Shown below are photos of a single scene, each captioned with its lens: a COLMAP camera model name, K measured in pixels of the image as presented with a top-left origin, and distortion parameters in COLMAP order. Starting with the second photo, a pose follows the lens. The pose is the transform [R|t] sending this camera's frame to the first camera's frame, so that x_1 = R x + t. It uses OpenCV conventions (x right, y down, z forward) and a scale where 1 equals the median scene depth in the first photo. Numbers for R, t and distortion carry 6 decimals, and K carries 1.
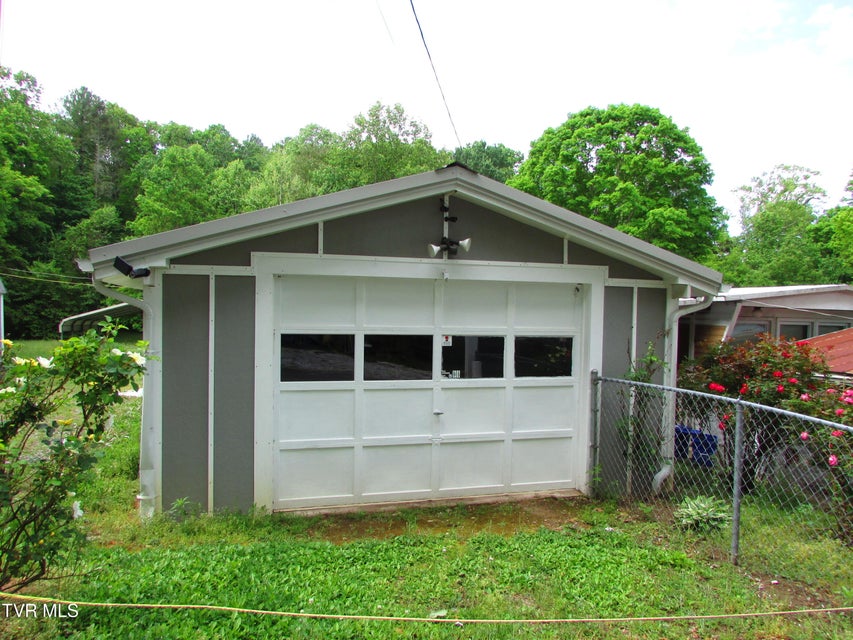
lens RADIAL K [[605.9, 0, 426.7], [0, 605.9, 321.9], [0, 0, 1]] dist [-0.038830, 0.021403]
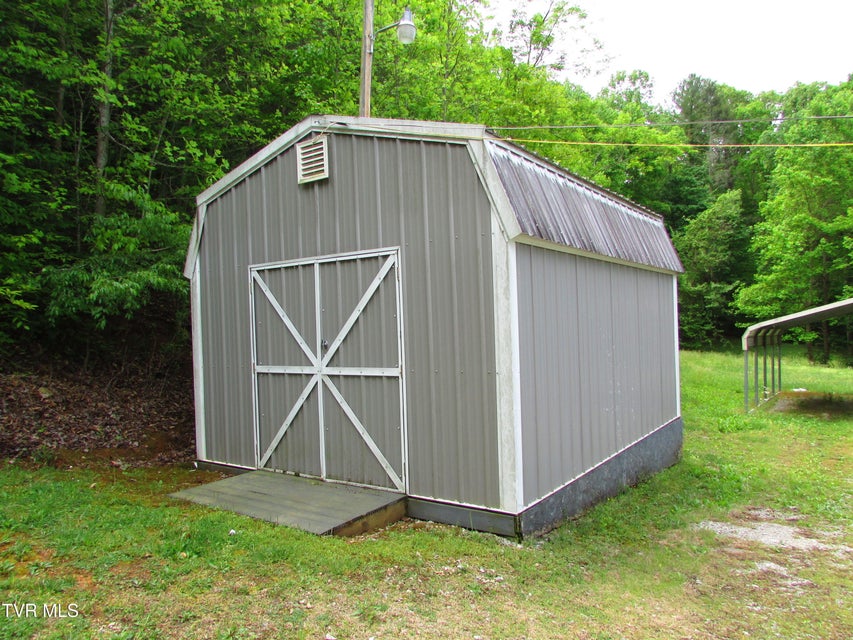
lens RADIAL K [[605.9, 0, 429.1], [0, 605.9, 320.4], [0, 0, 1]] dist [-0.038830, 0.021403]
pose [[0.613227, -0.014890, -0.789766, -0.121282], [0.003280, 0.999862, -0.016305, -0.000072], [0.789900, 0.007408, 0.613191, 0.142037]]
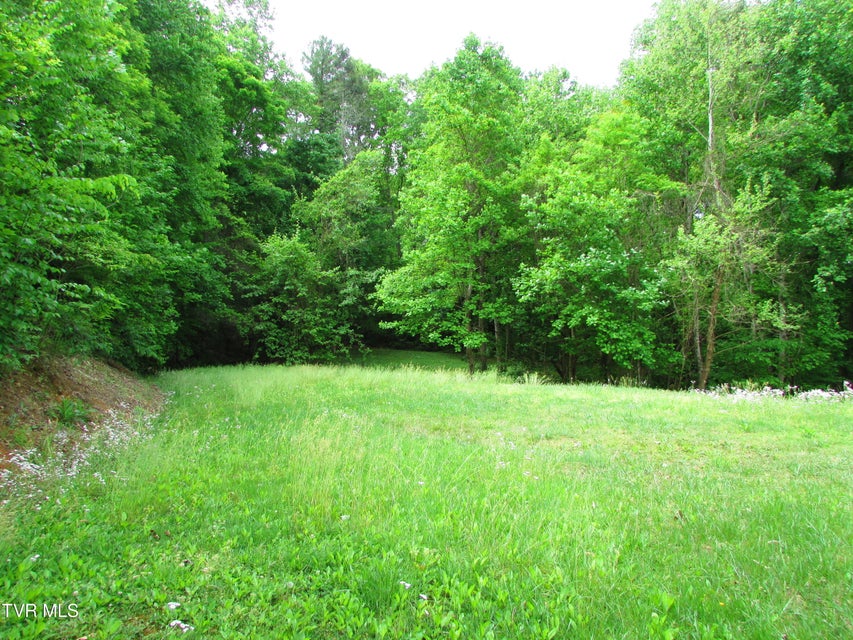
lens RADIAL K [[605.9, 0, 428.8], [0, 605.9, 322.8], [0, 0, 1]] dist [-0.038830, 0.021403]
pose [[0.944108, -0.038397, -0.327392, -0.249612], [0.028997, 0.999016, -0.033548, 0.011385], [0.328358, 0.022179, 0.944293, 0.388449]]
